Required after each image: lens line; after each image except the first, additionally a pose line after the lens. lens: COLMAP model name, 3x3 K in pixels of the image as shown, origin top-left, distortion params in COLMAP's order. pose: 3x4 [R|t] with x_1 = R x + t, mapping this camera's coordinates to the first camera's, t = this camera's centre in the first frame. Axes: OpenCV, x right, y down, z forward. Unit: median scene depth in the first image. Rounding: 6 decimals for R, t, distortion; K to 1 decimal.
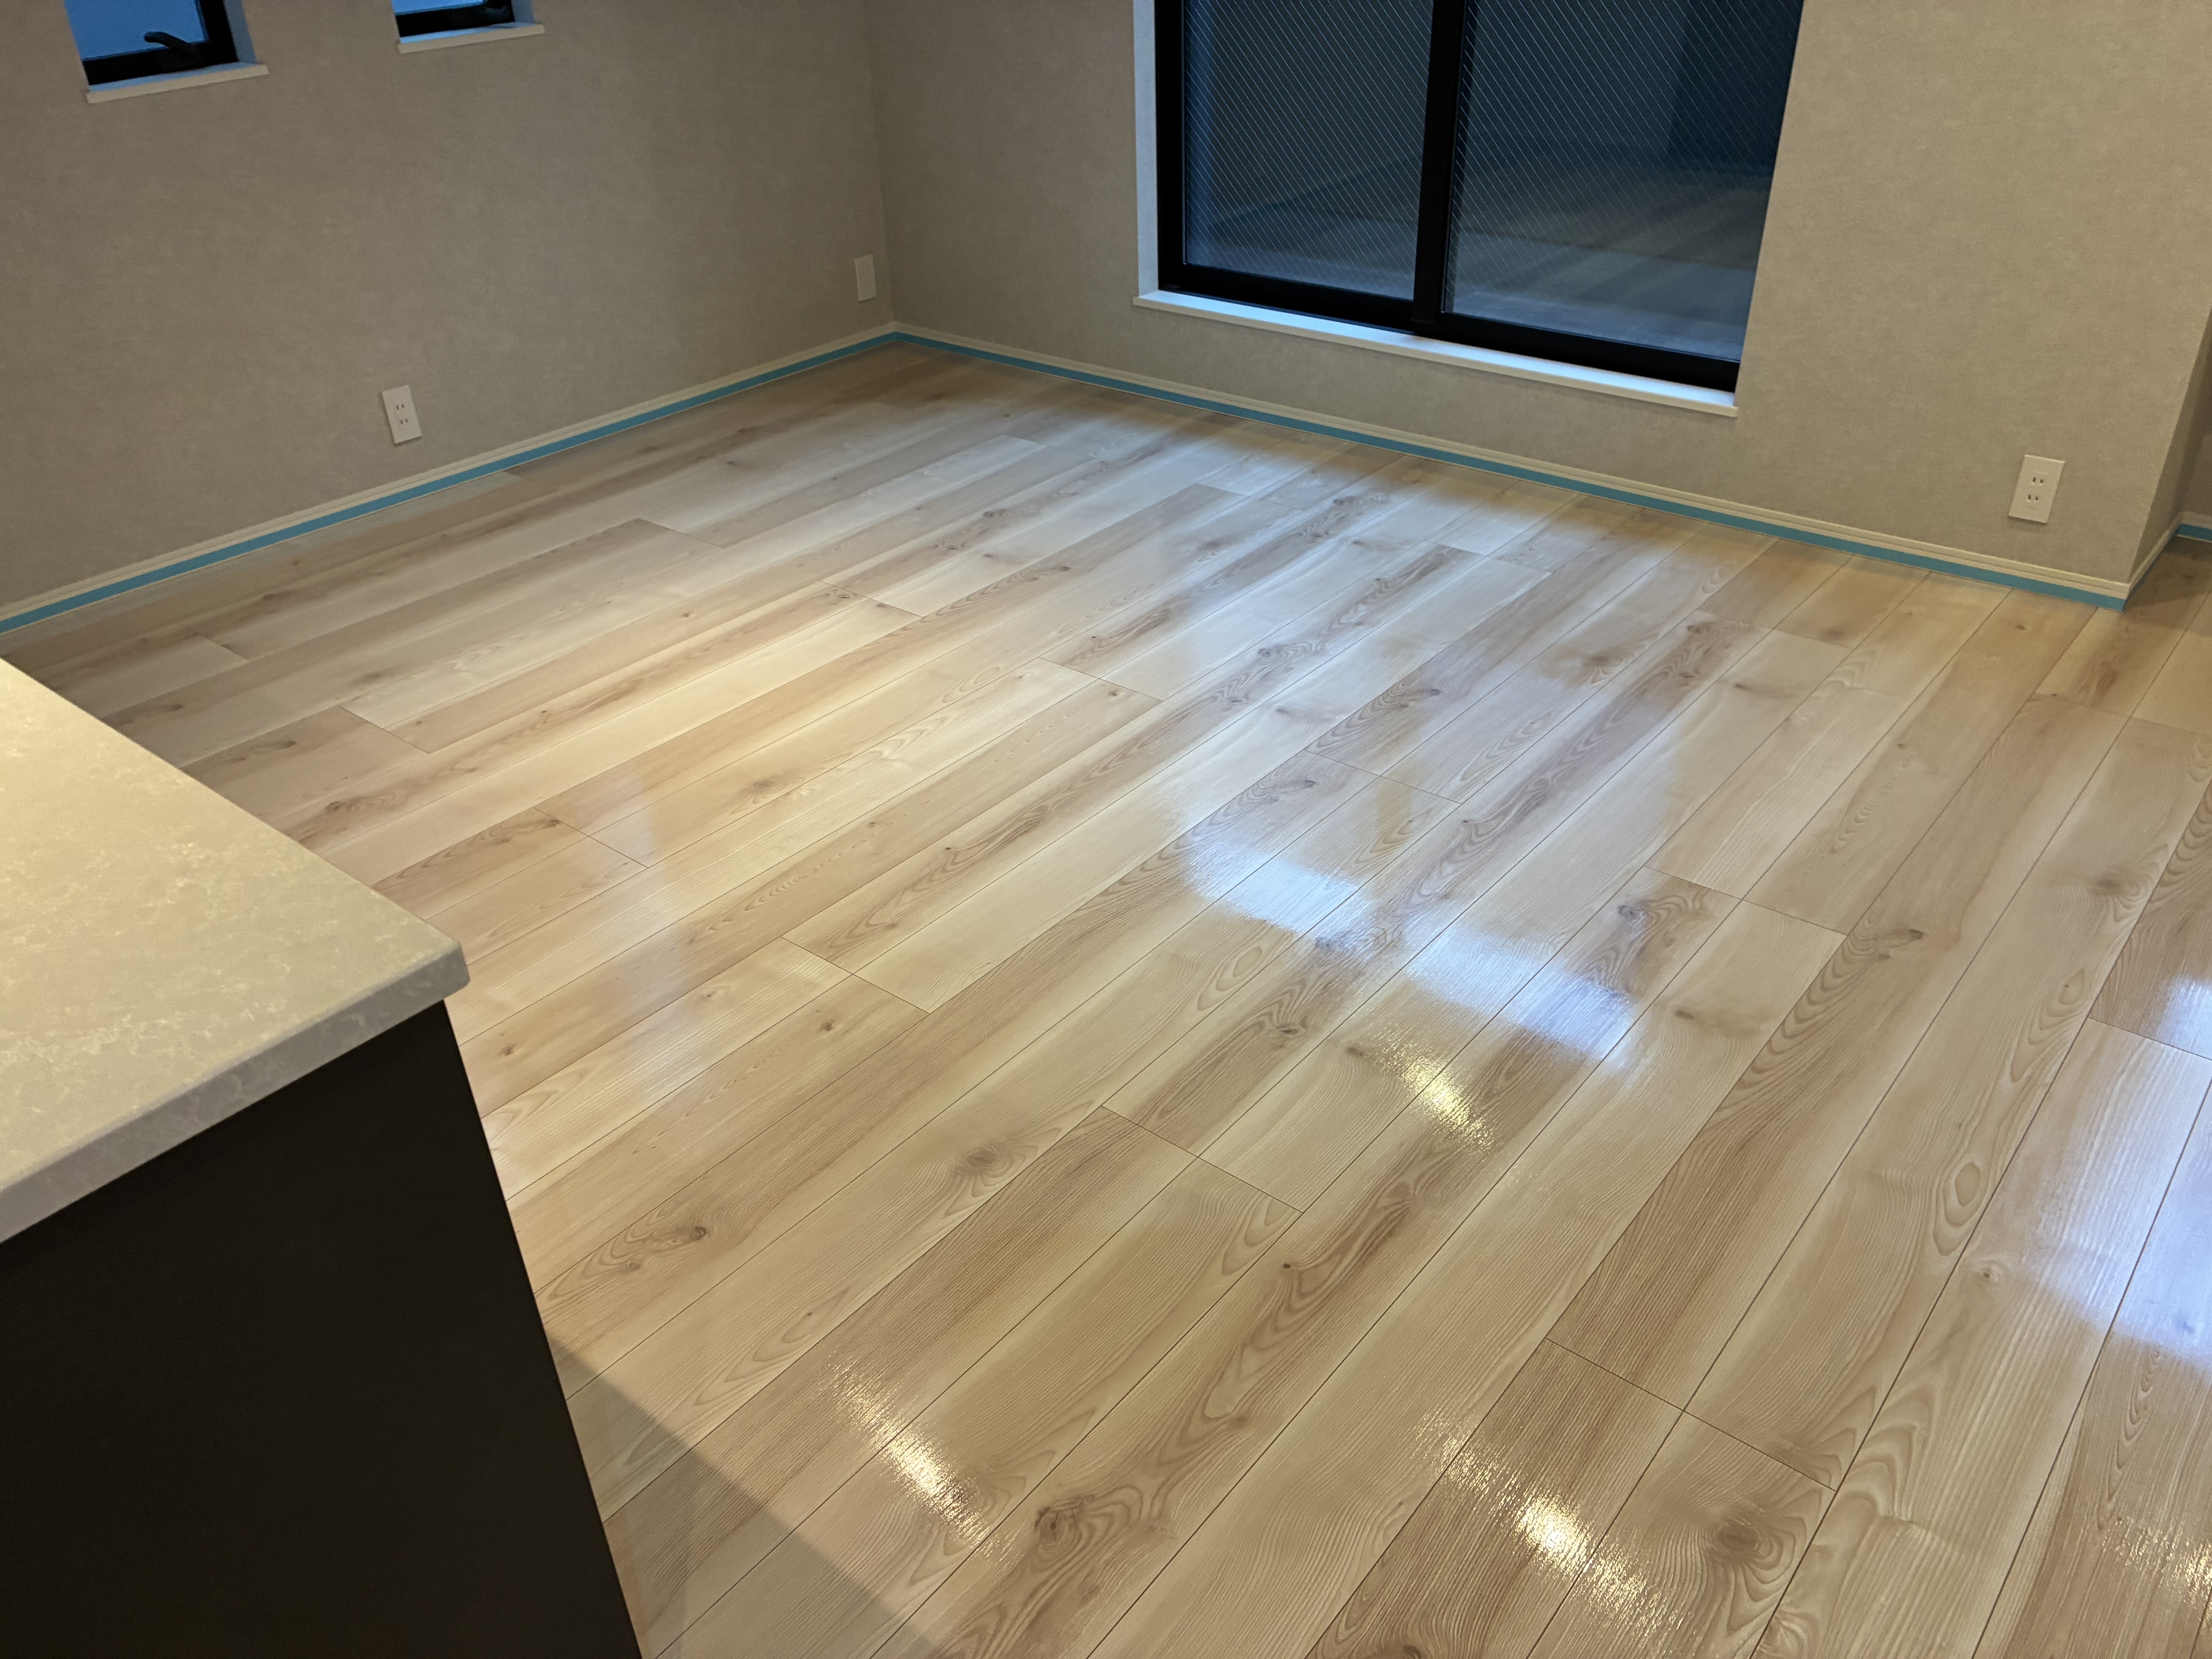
lens RADIAL K [[1665.7, 0, 1107.4], [0, 1665.7, 857.0], [0, 0, 1]] dist [0.034015, -0.034505]
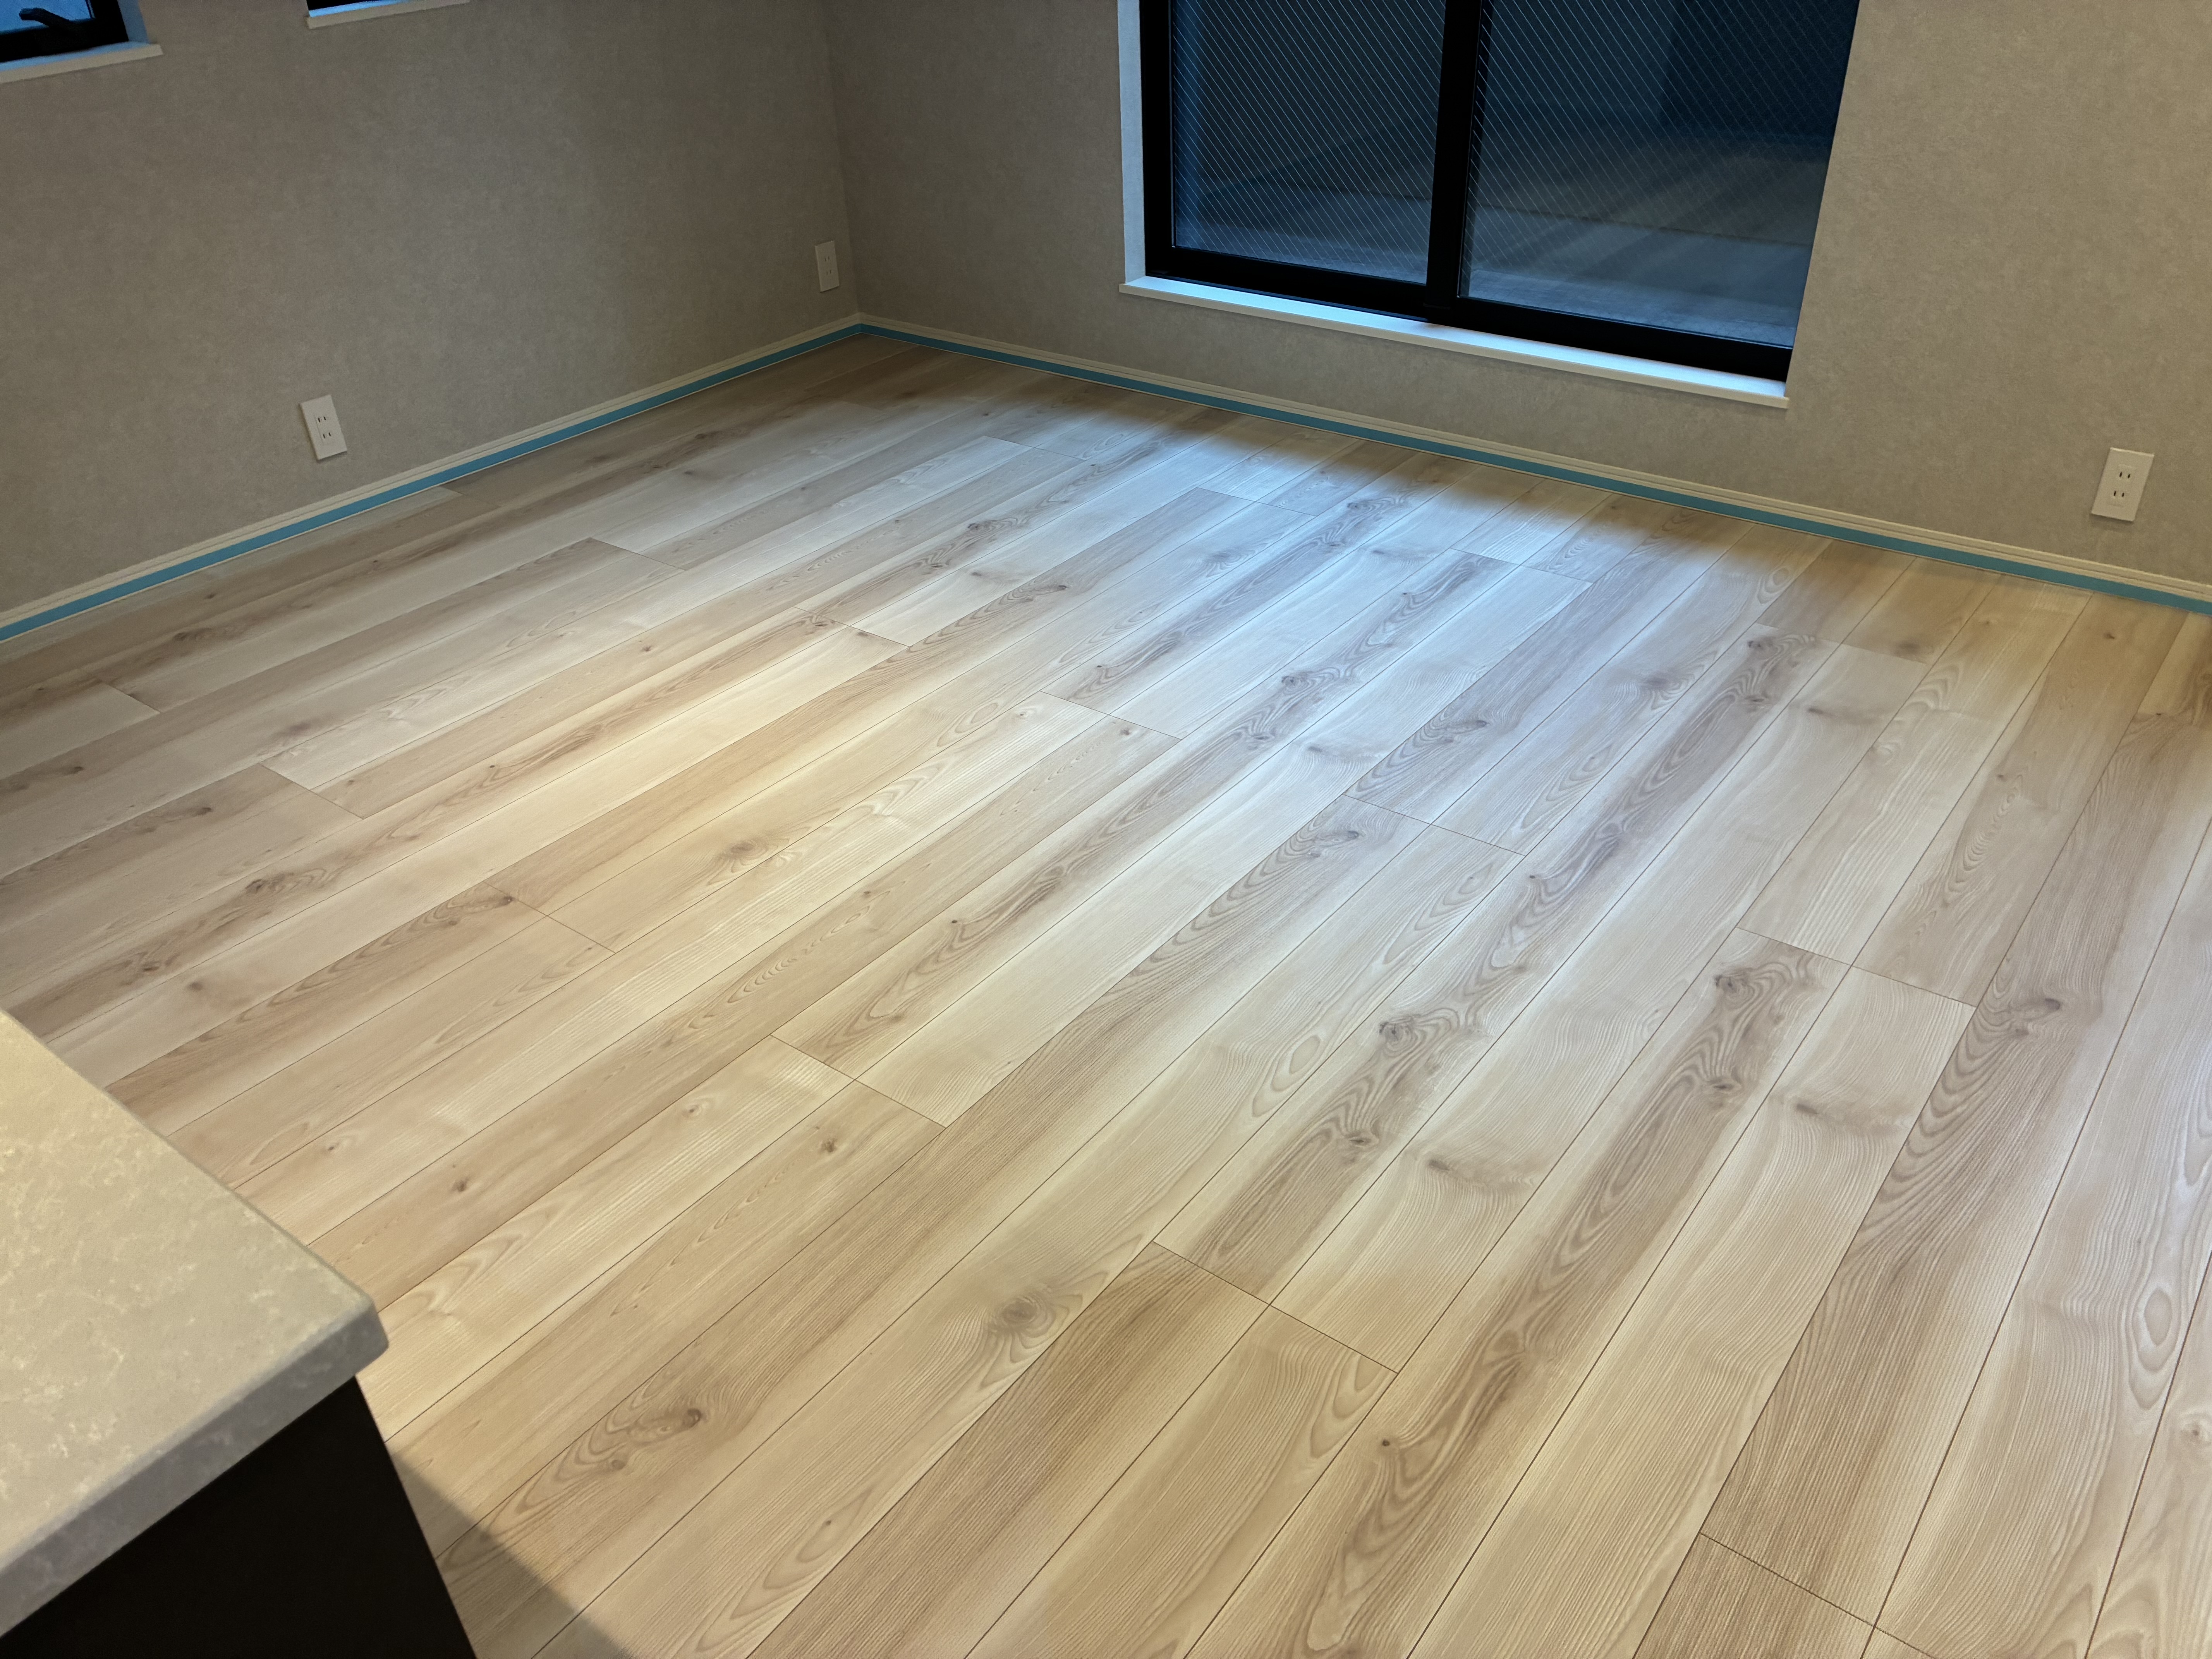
lens RADIAL K [[1665.7, 0, 1111.2], [0, 1665.7, 868.6], [0, 0, 1]] dist [0.034015, -0.034505]
pose [[0.999383, -0.024549, 0.025111, -0.036593], [0.024014, 0.999483, 0.021368, -0.054879], [-0.025623, -0.020751, 0.999456, 0.118756]]
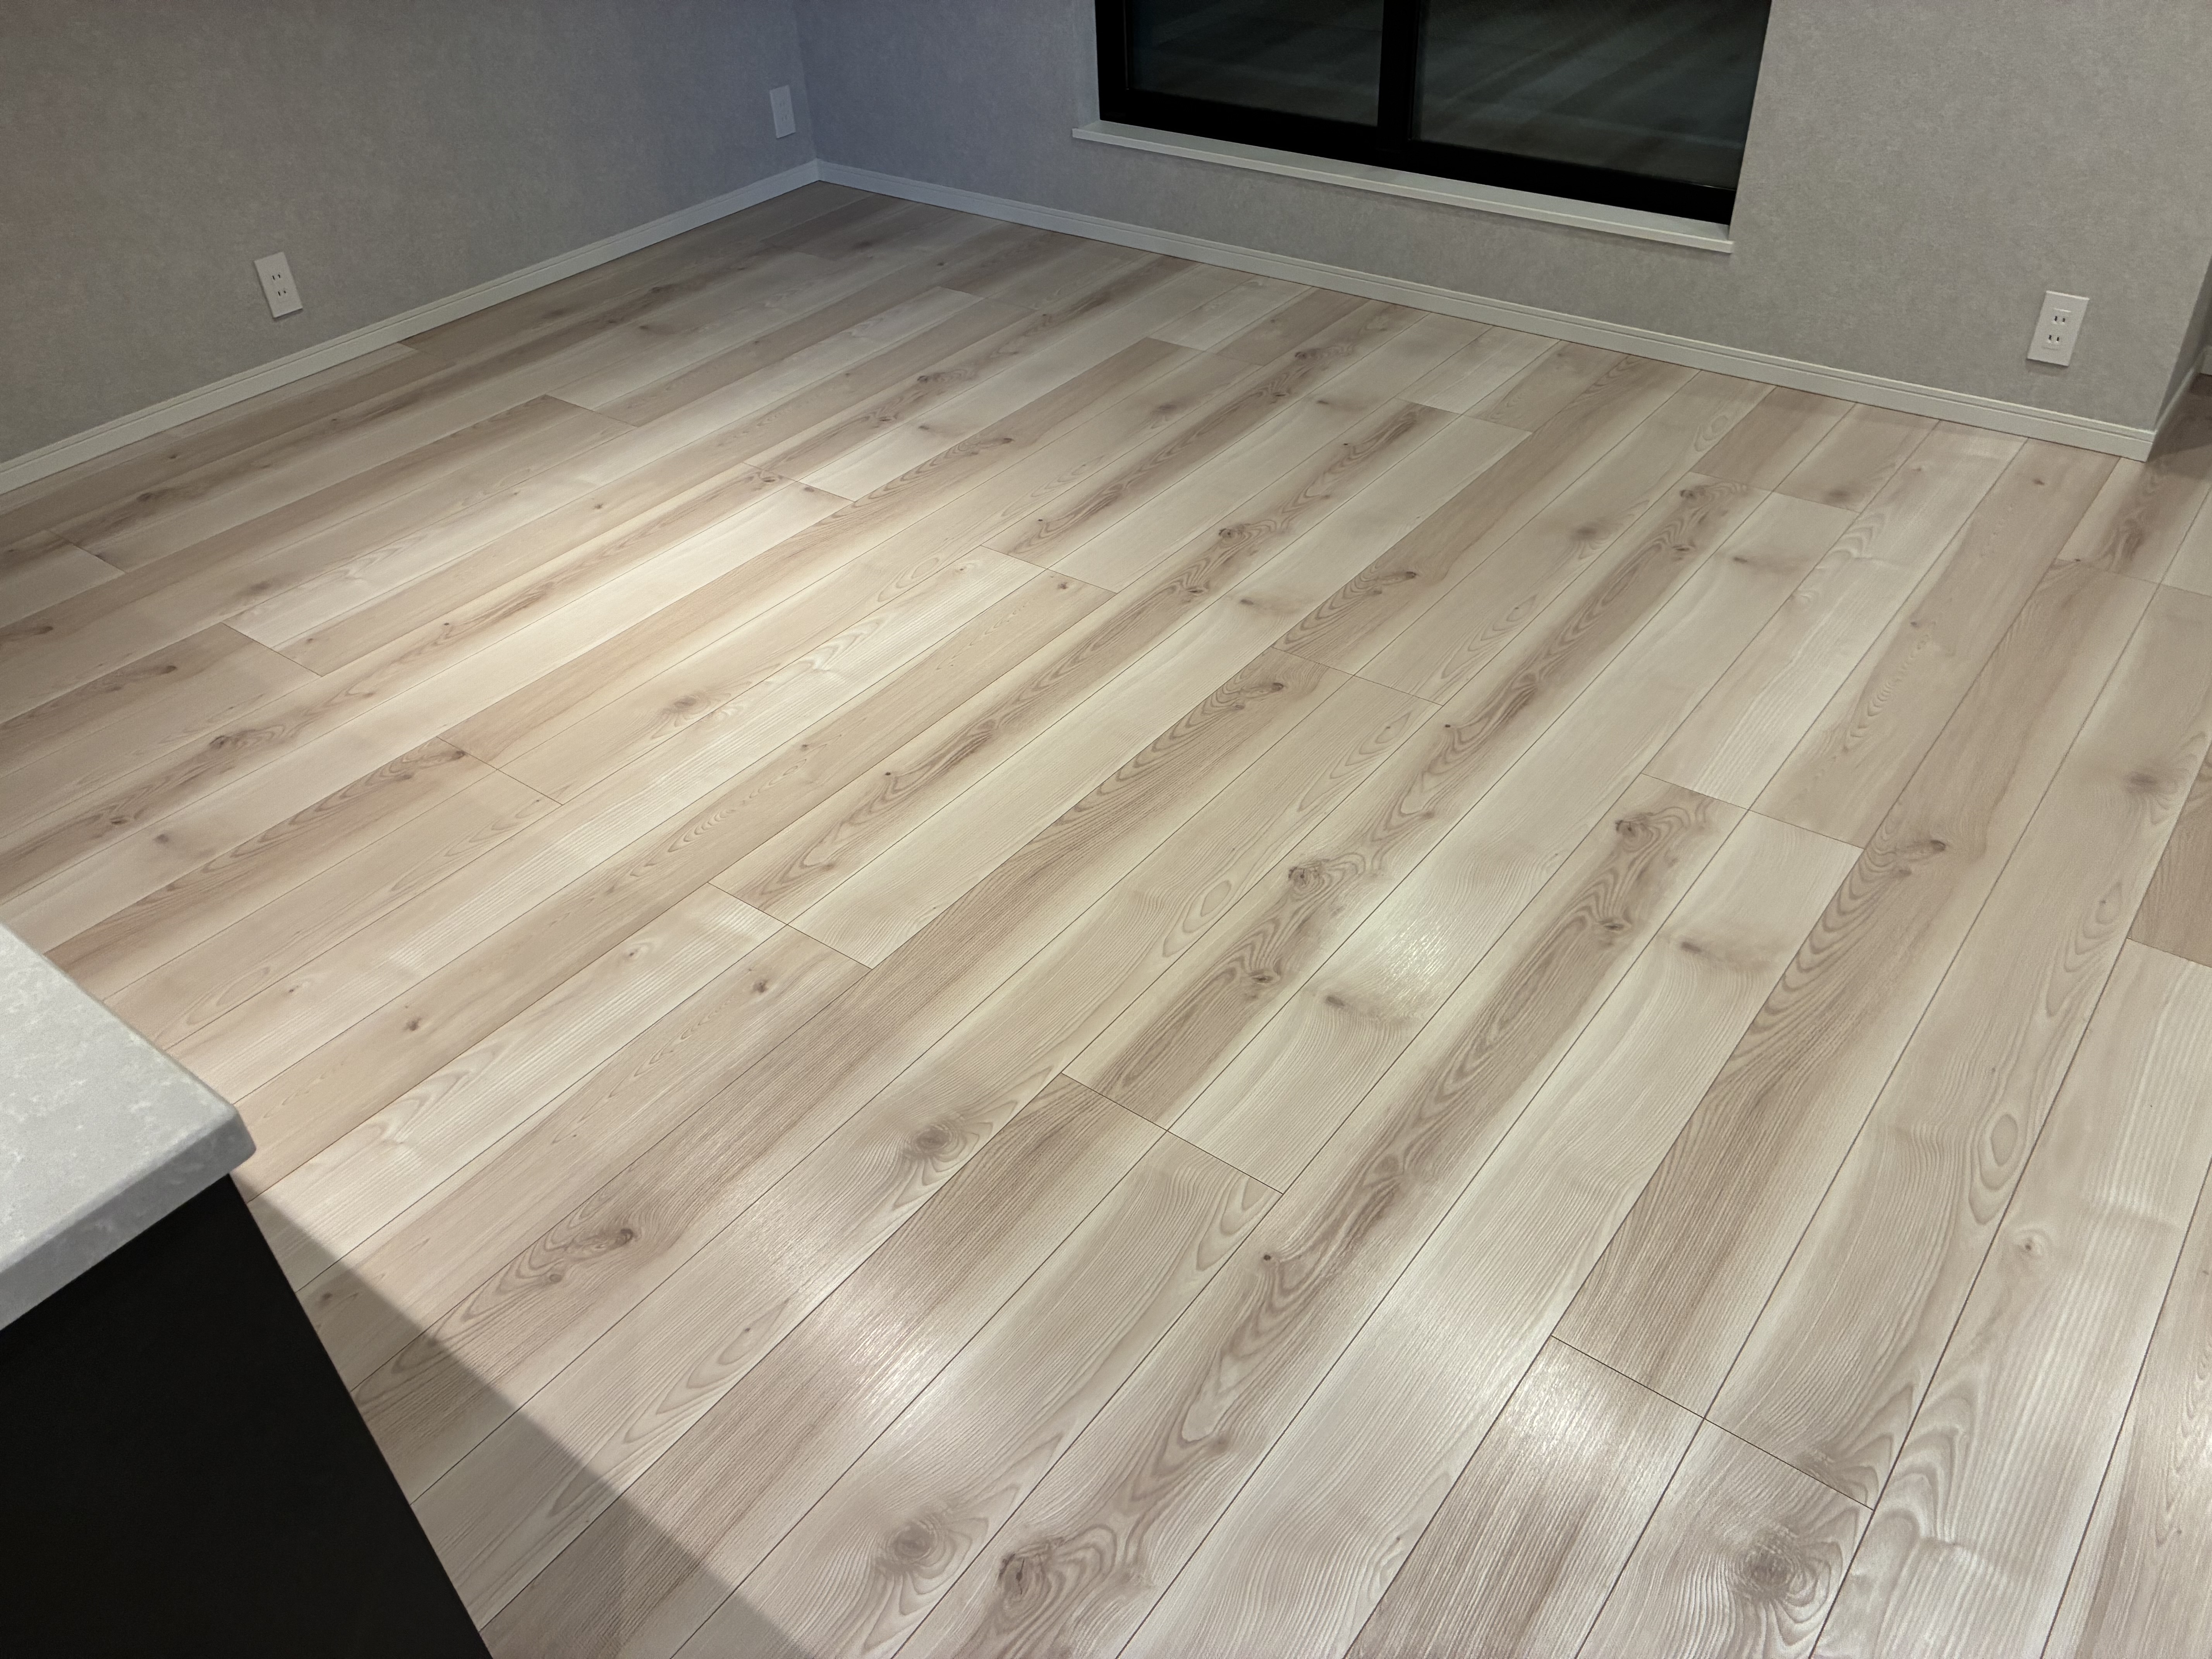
lens RADIAL K [[1665.7, 0, 1091.3], [0, 1665.7, 835.4], [0, 0, 1]] dist [0.034015, -0.034505]
pose [[0.999441, -0.031853, 0.010135, 0.006985], [0.030795, 0.995337, 0.091416, -0.056187], [-0.013000, -0.091053, 0.995761, 0.084031]]
